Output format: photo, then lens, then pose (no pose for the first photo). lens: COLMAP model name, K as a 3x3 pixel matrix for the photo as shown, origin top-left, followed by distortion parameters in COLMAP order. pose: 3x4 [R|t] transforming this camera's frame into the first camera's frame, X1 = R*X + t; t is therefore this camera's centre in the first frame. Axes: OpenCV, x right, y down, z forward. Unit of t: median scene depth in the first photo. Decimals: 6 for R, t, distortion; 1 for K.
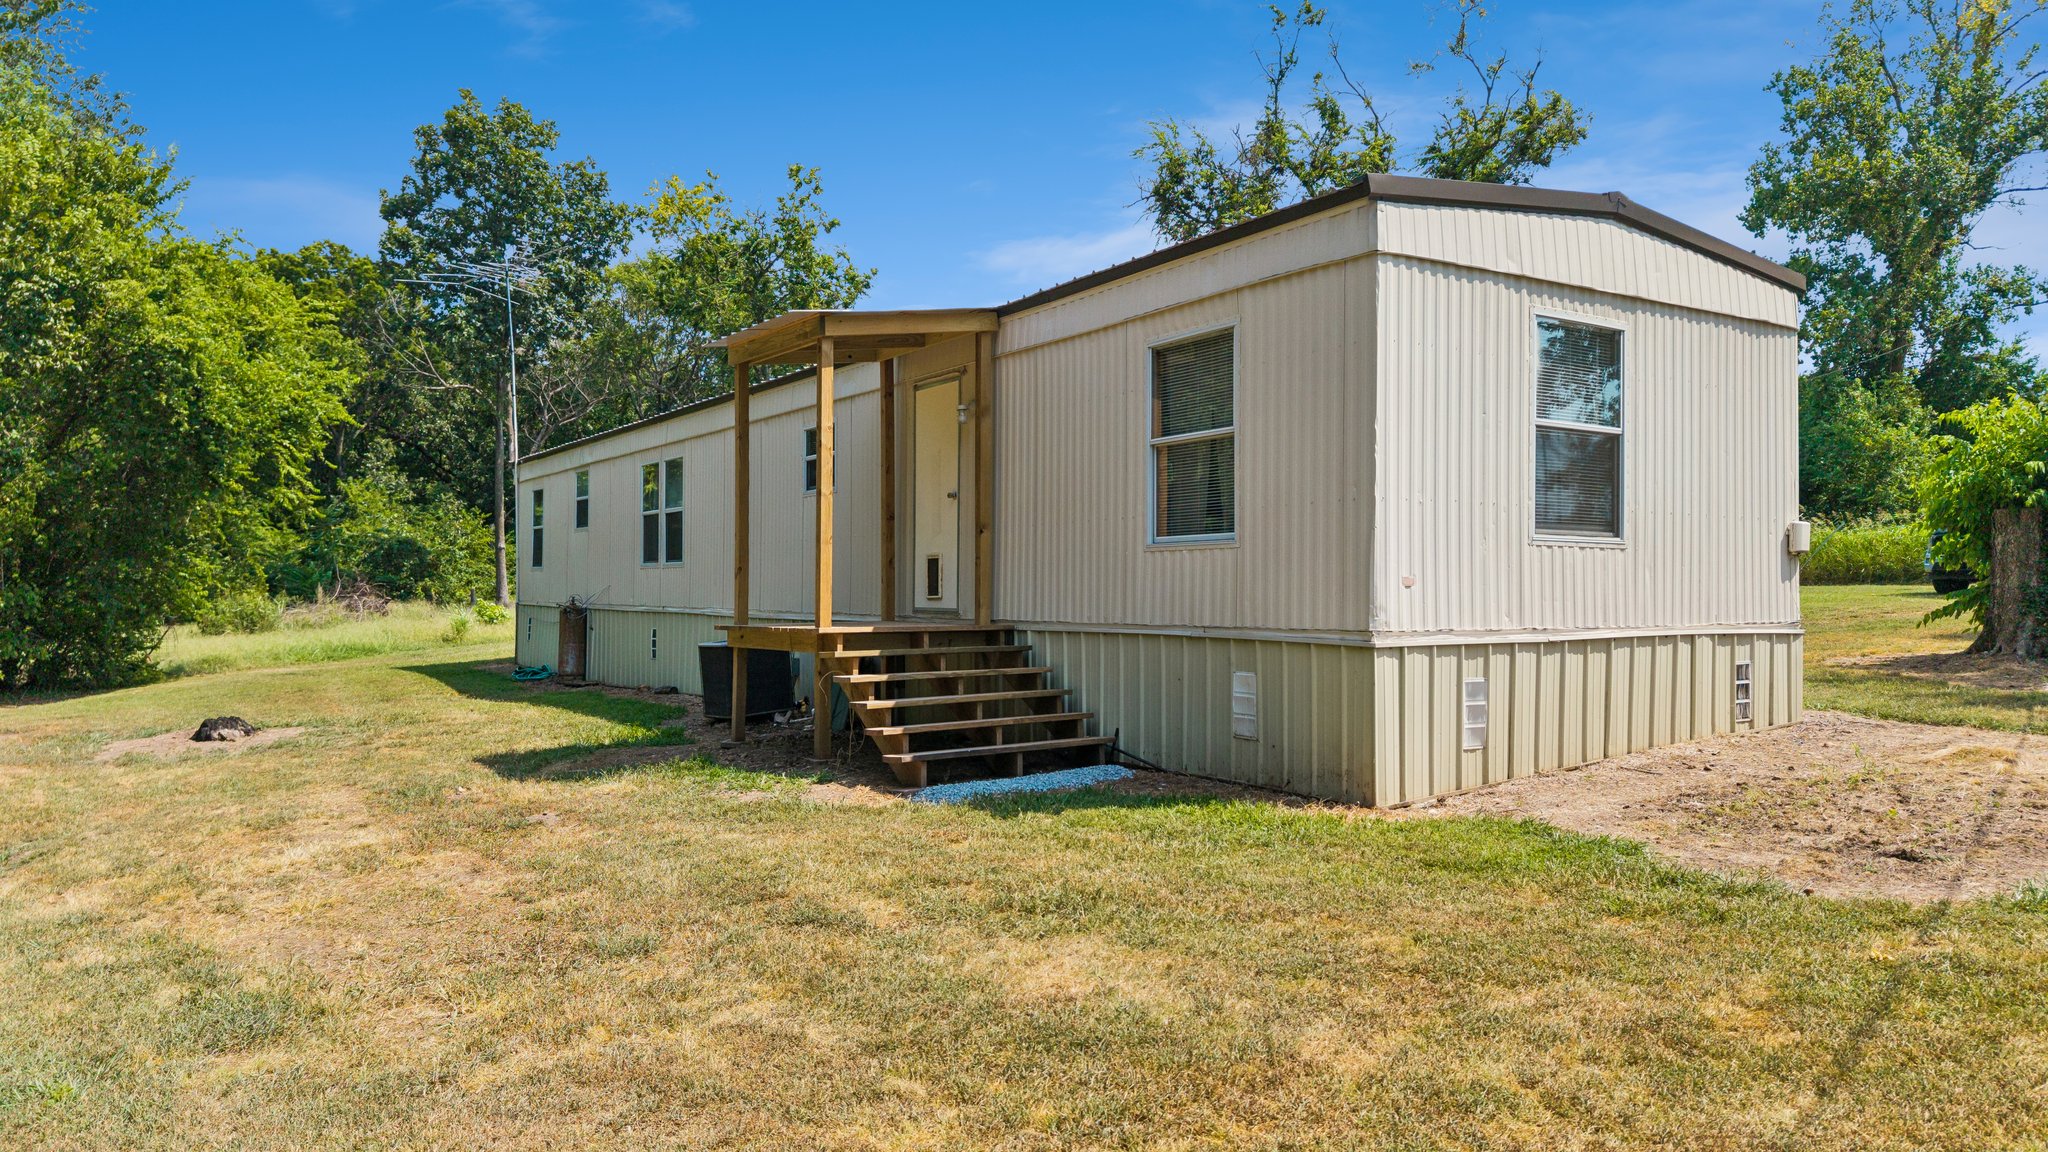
lens RADIAL K [[1377.9, 0, 1014.5], [0, 1377.9, 587.9], [0, 0, 1]] dist [0.015284, 0.000110]
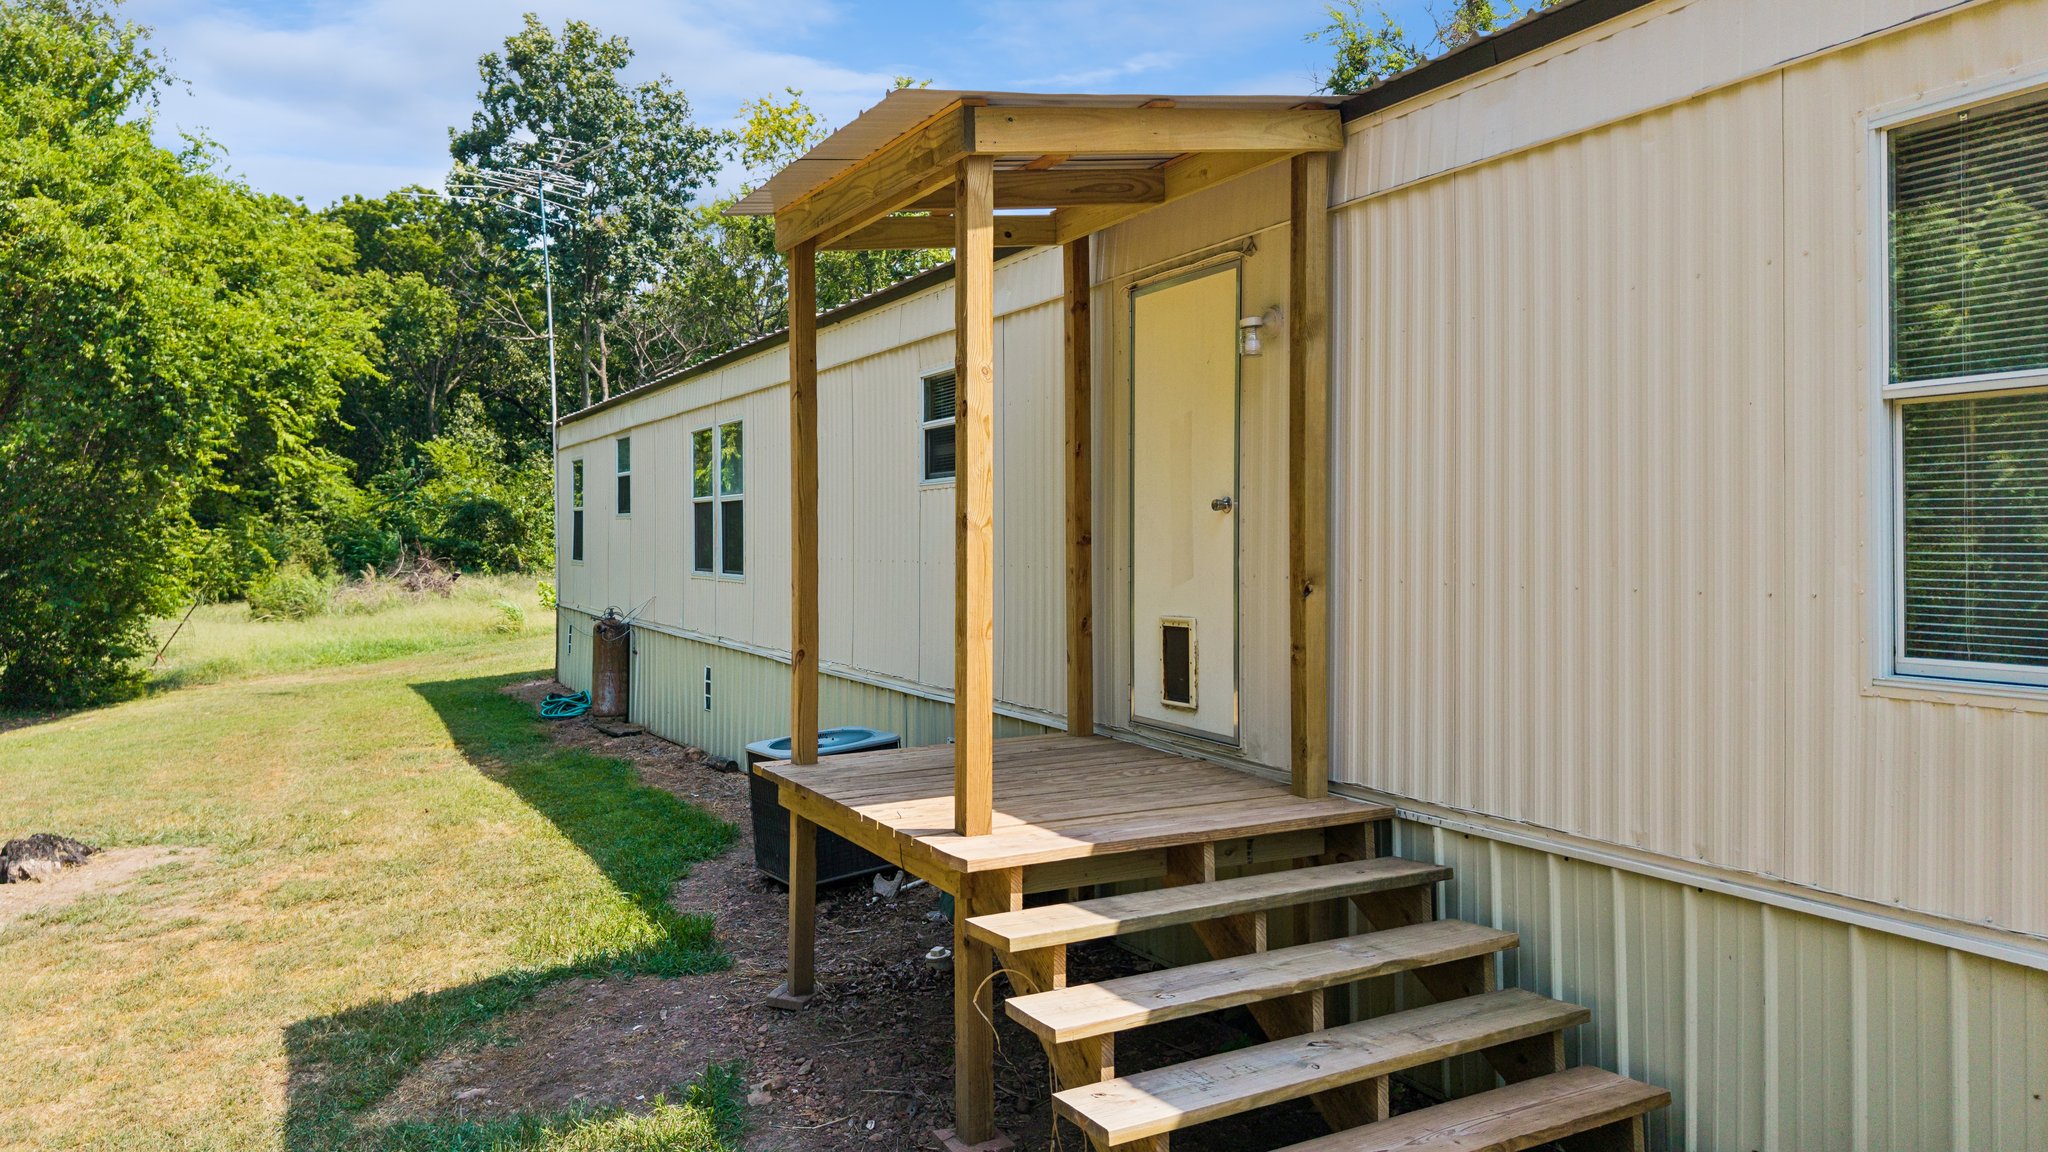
lens RADIAL K [[1402.1, 0, 1056.8], [0, 1402.1, 575.1], [0, 0, 1]] dist [0.105578, -0.175915]
pose [[0.998541, -0.007953, -0.053402, -0.038475], [0.009363, 0.999613, 0.026202, -0.028029], [0.053173, -0.026664, 0.998229, 0.246590]]
